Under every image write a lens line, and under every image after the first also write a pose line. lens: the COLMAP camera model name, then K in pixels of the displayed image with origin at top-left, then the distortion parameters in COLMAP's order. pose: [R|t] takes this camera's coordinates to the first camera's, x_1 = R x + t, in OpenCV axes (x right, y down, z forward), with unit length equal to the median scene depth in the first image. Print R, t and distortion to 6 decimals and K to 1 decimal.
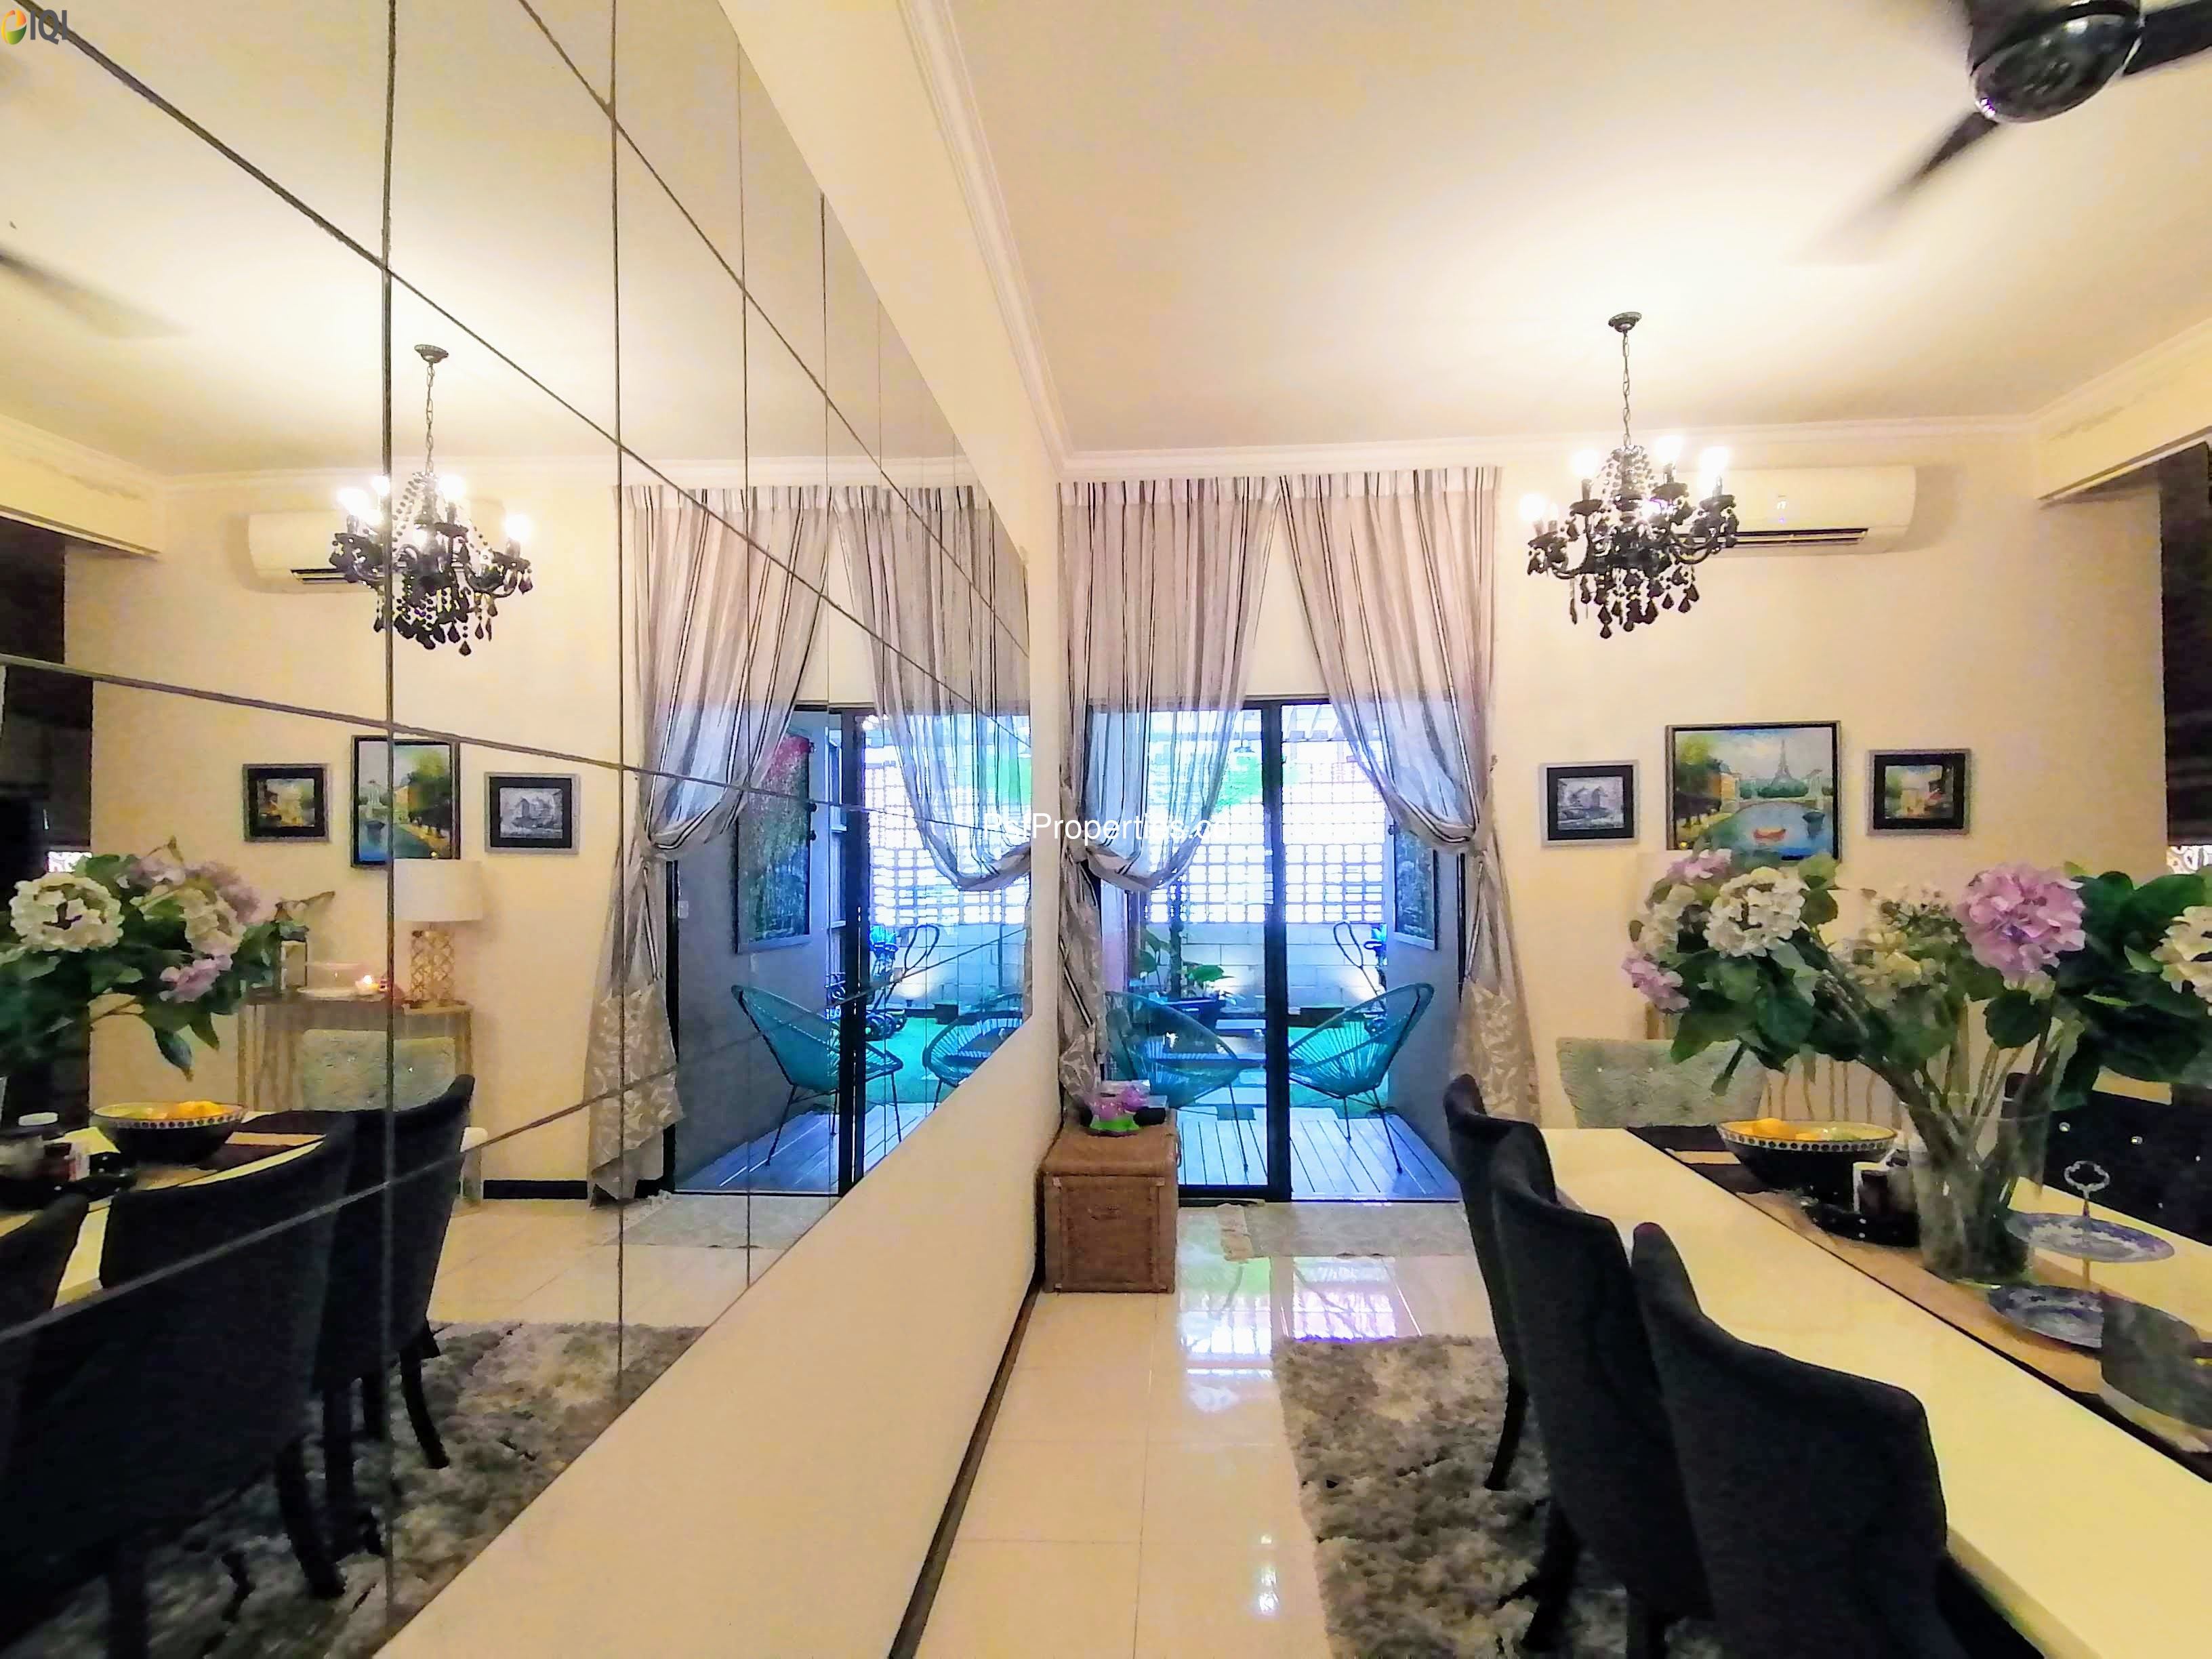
lens RADIAL K [[1120.6, 0, 1108.6], [0, 1120.6, 834.1], [0, 0, 1]] dist [0.002372, -0.001376]
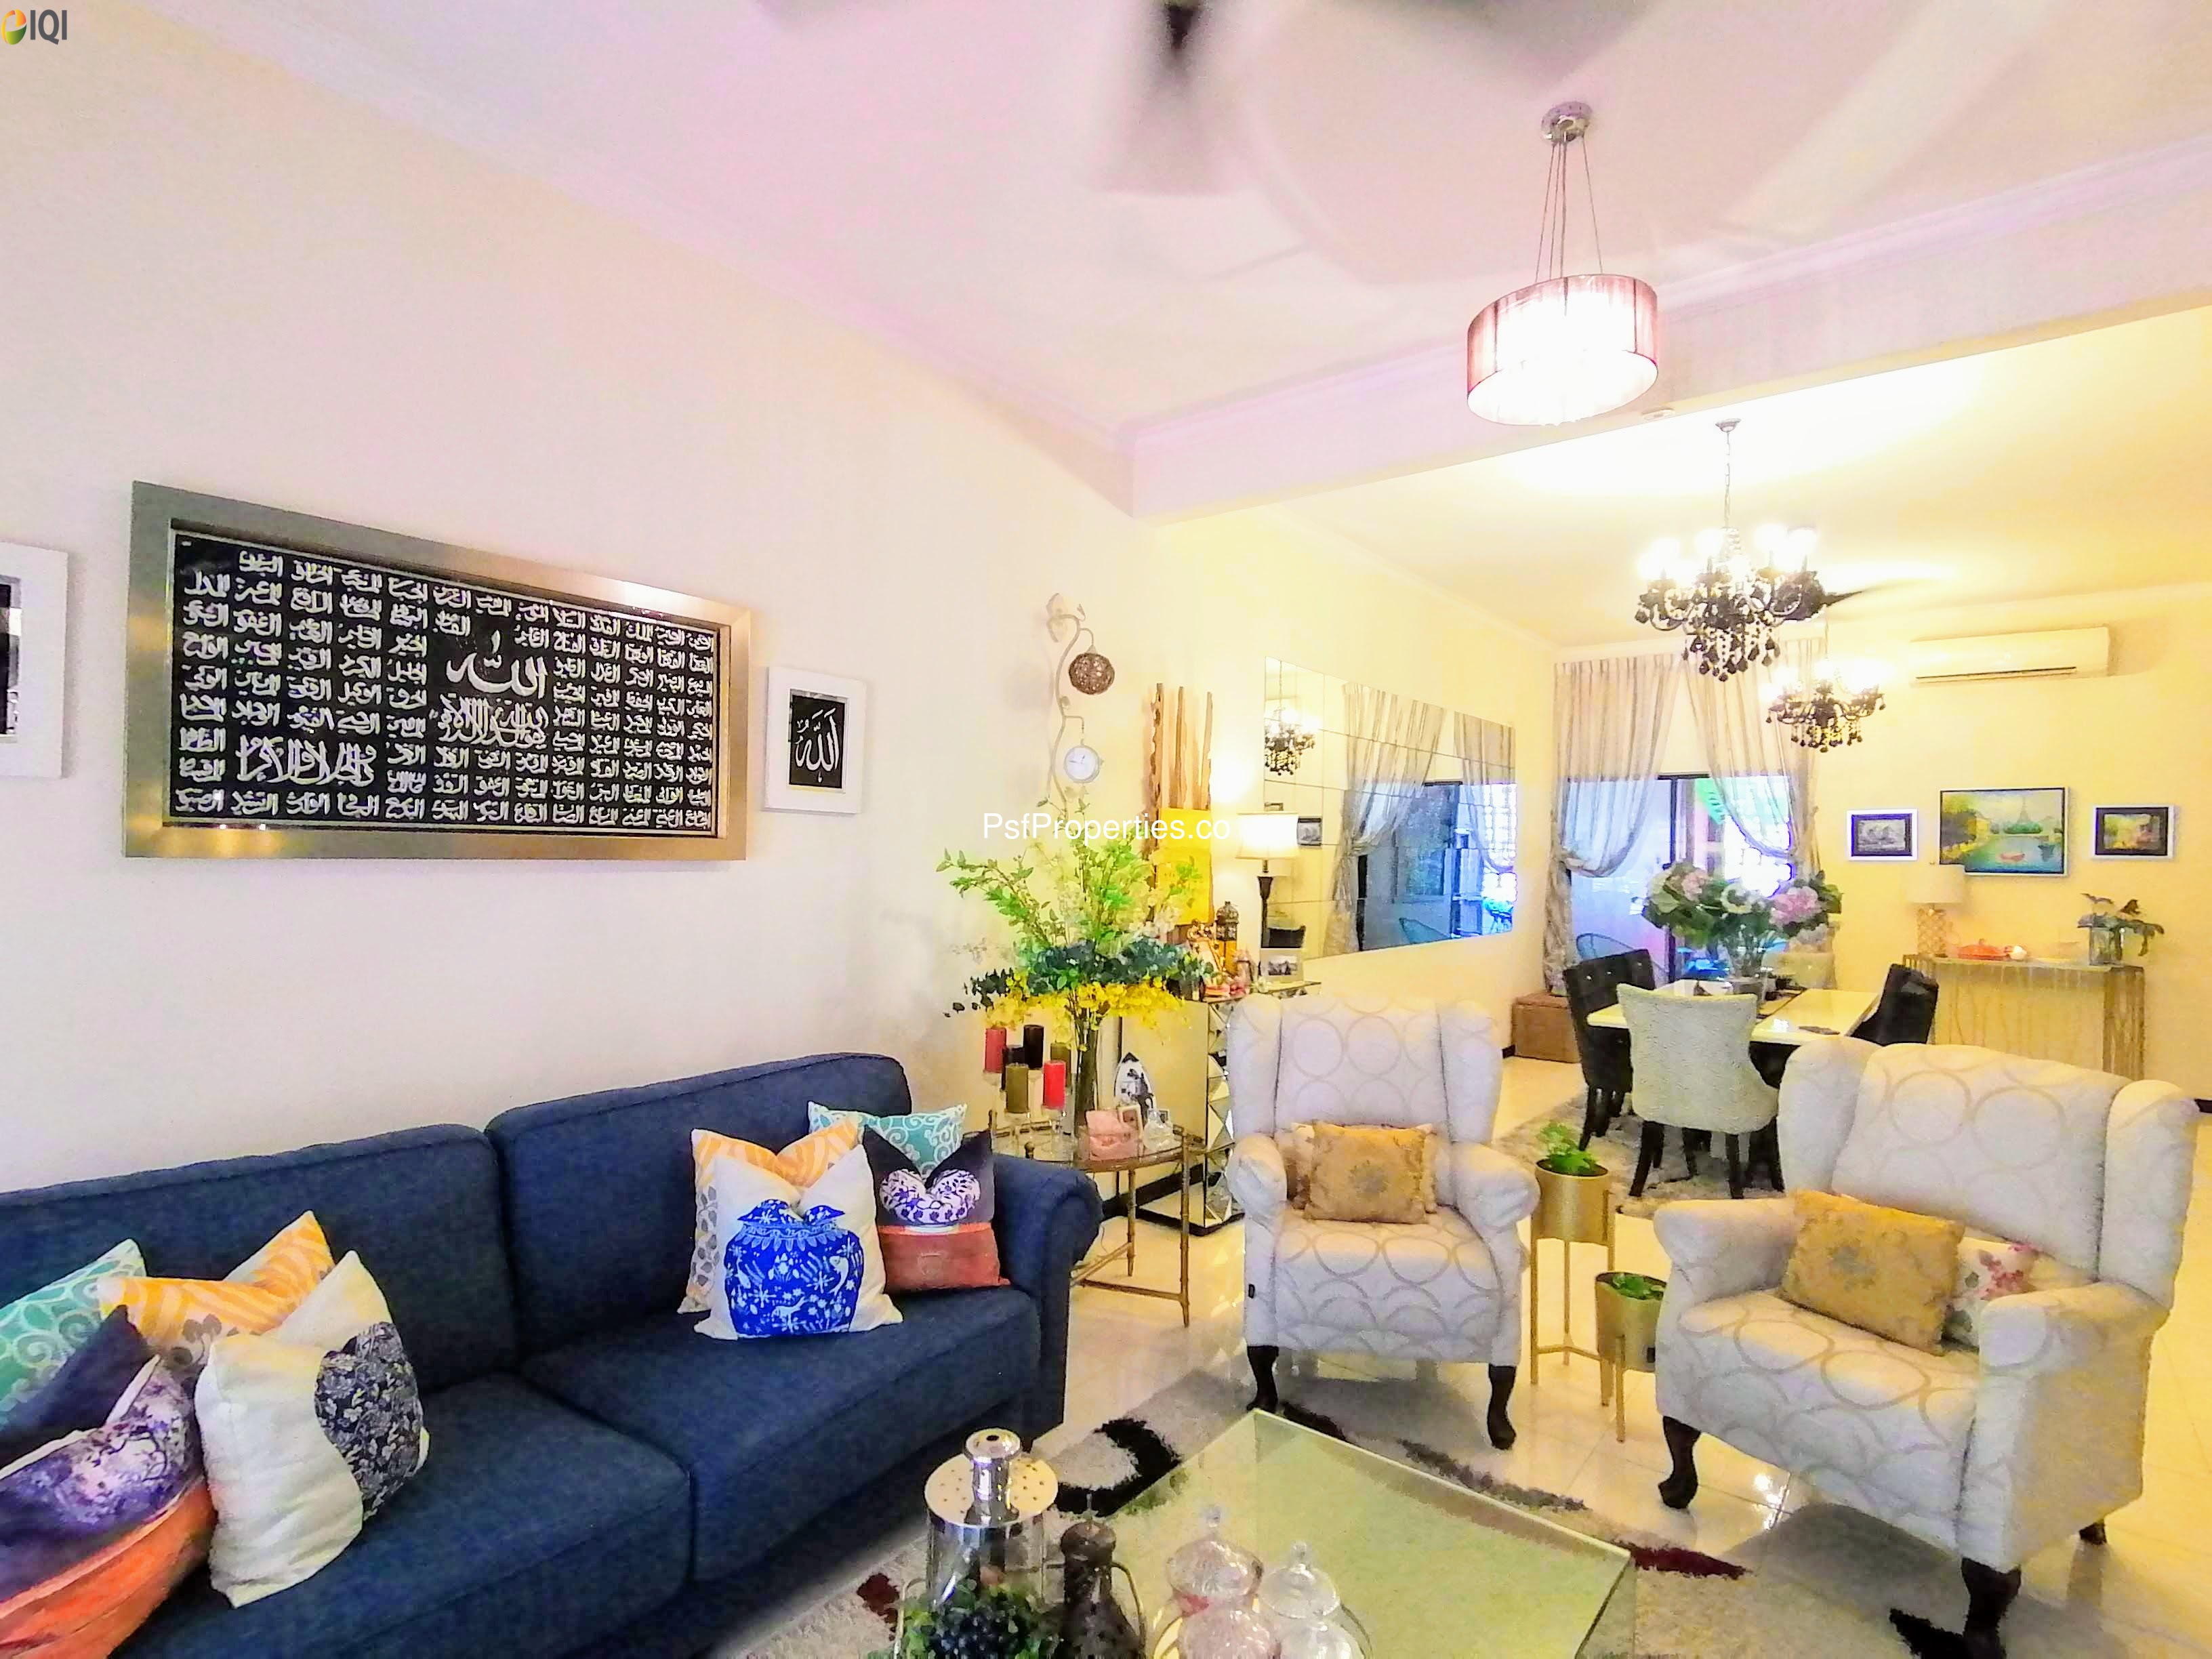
lens RADIAL K [[1120.6, 0, 1114.4], [0, 1120.6, 829.4], [0, 0, 1]] dist [0.002372, -0.001376]
pose [[0.810887, 0.014090, -0.585033, 0.484225], [-0.017766, 0.999842, -0.000545, -0.015063], [0.584933, 0.010835, 0.811009, -1.032599]]
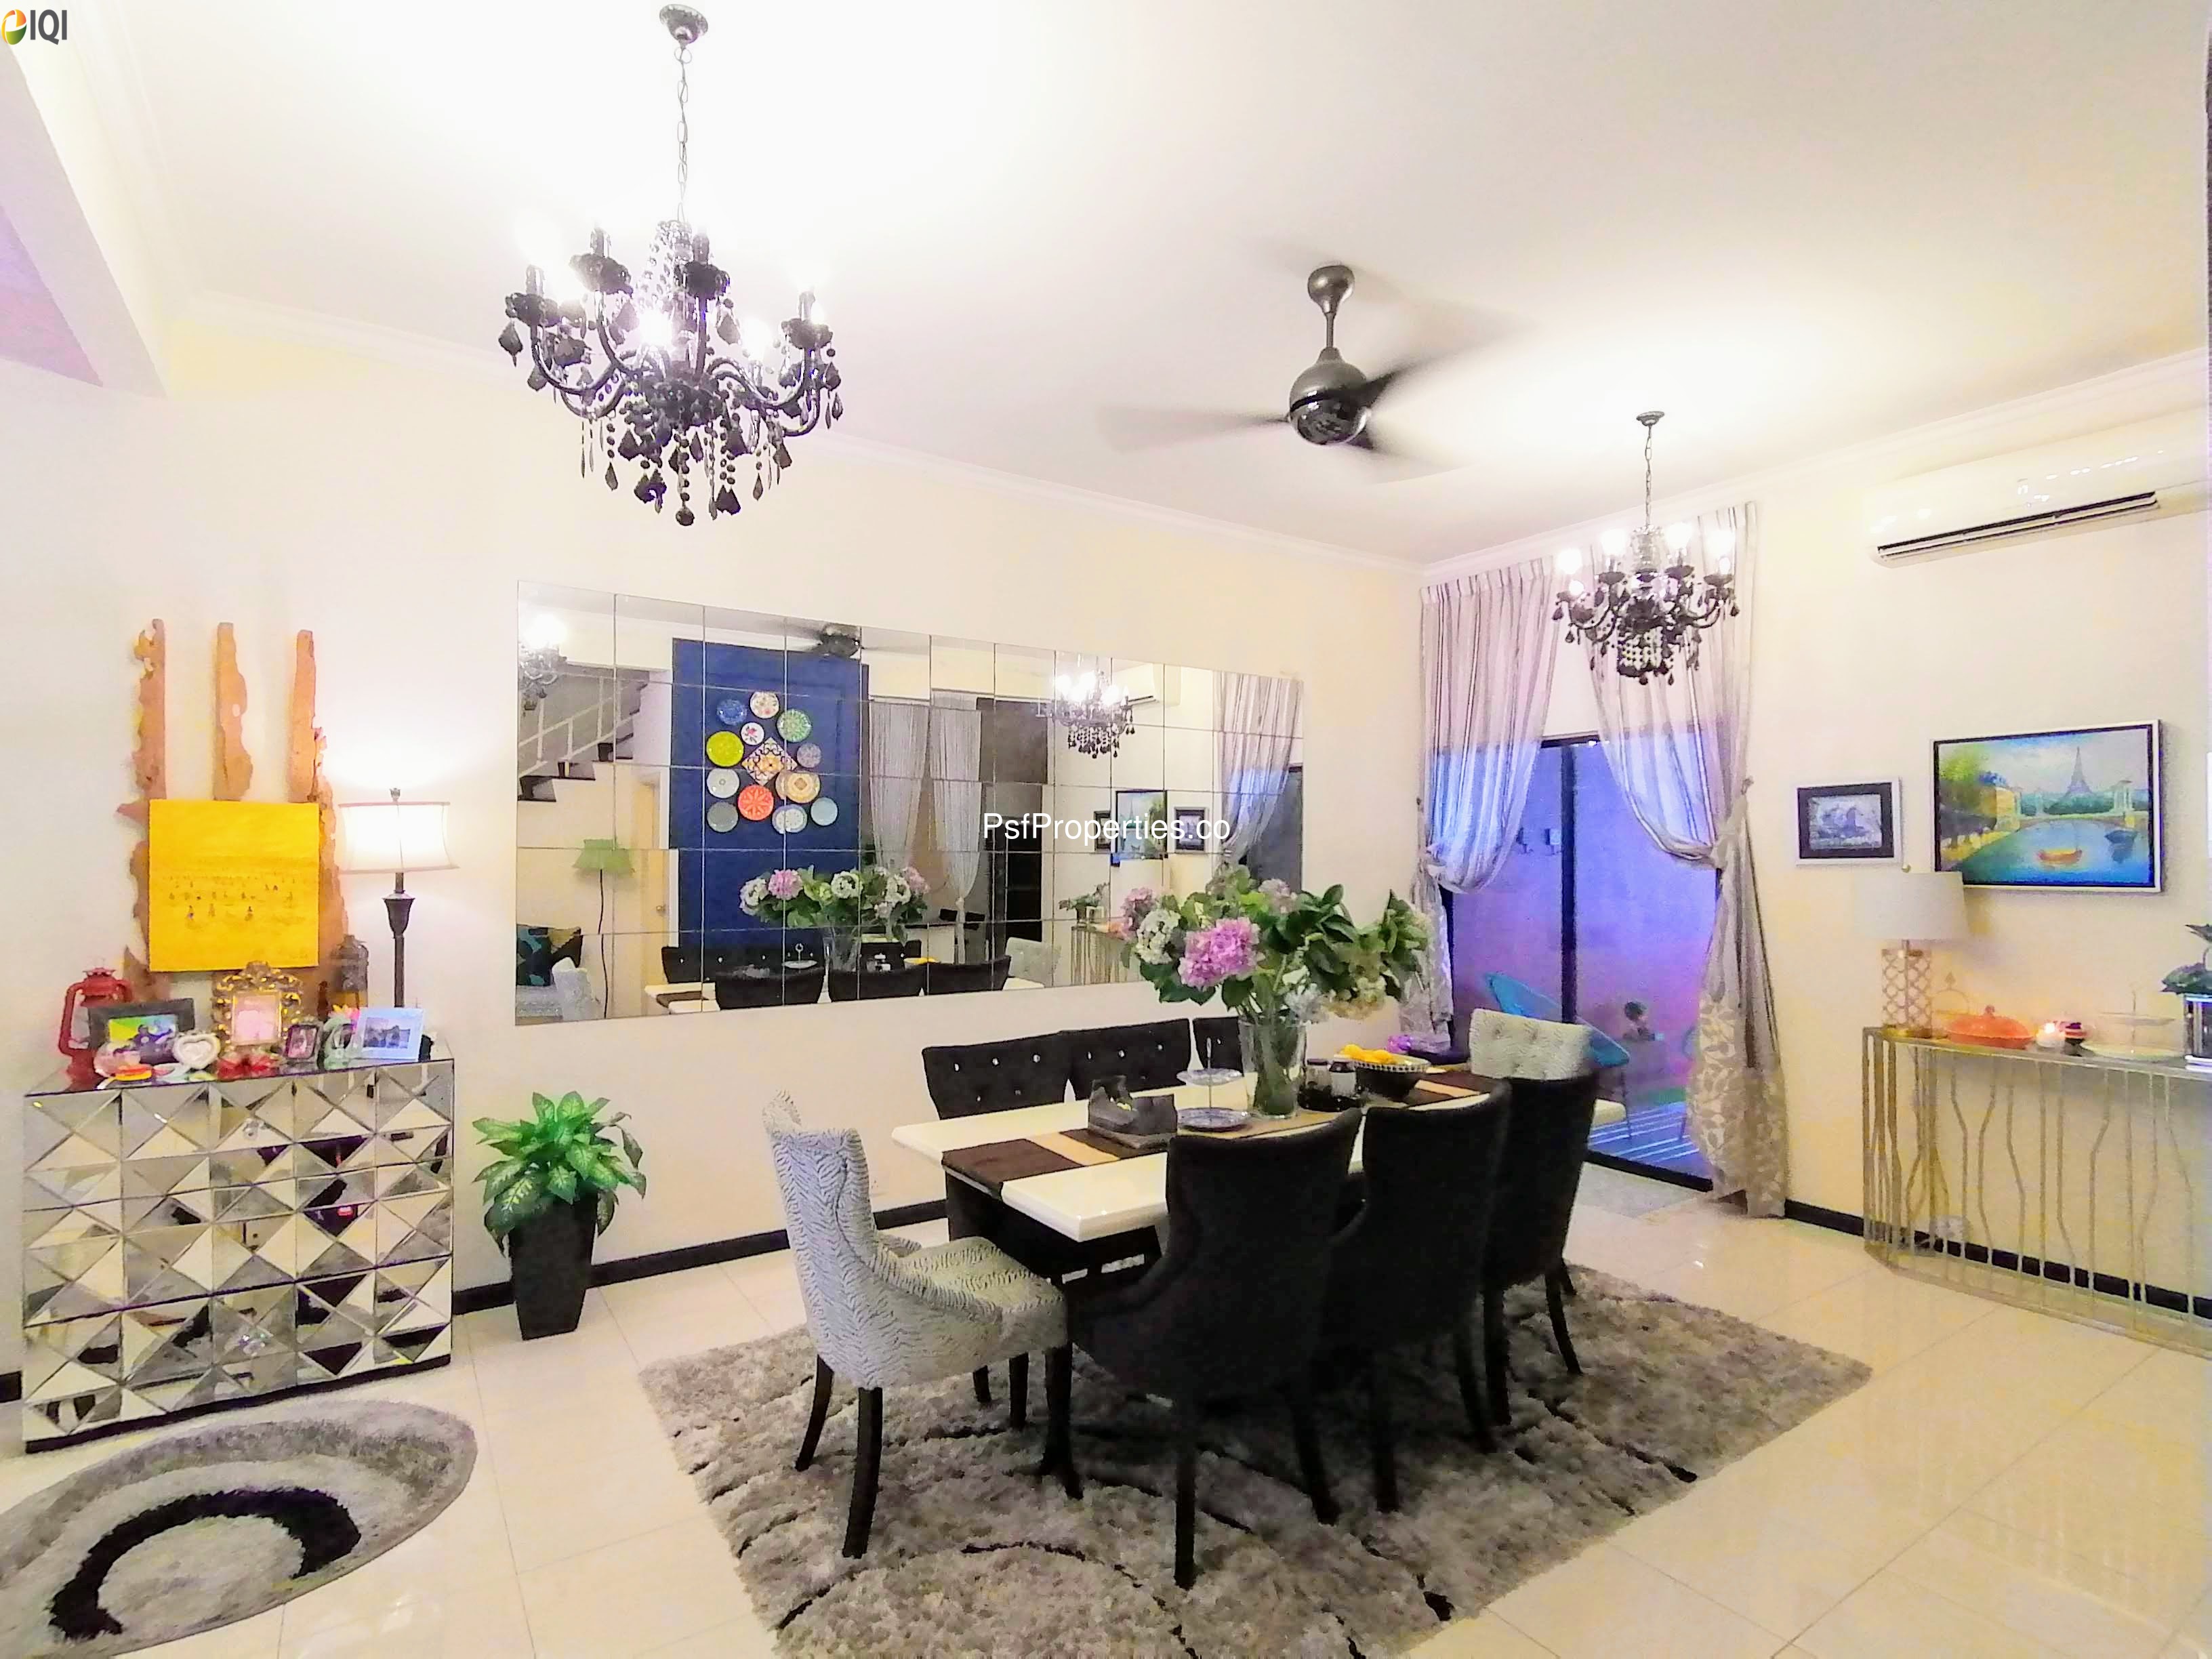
lens RADIAL K [[1120.6, 0, 1126.4], [0, 1120.6, 827.1], [0, 0, 1]] dist [0.002372, -0.001376]
pose [[0.601866, -0.005563, -0.798578, 0.845011], [-0.002244, 0.999960, -0.008657, -0.013331], [0.798594, 0.007002, 0.601830, -0.102232]]
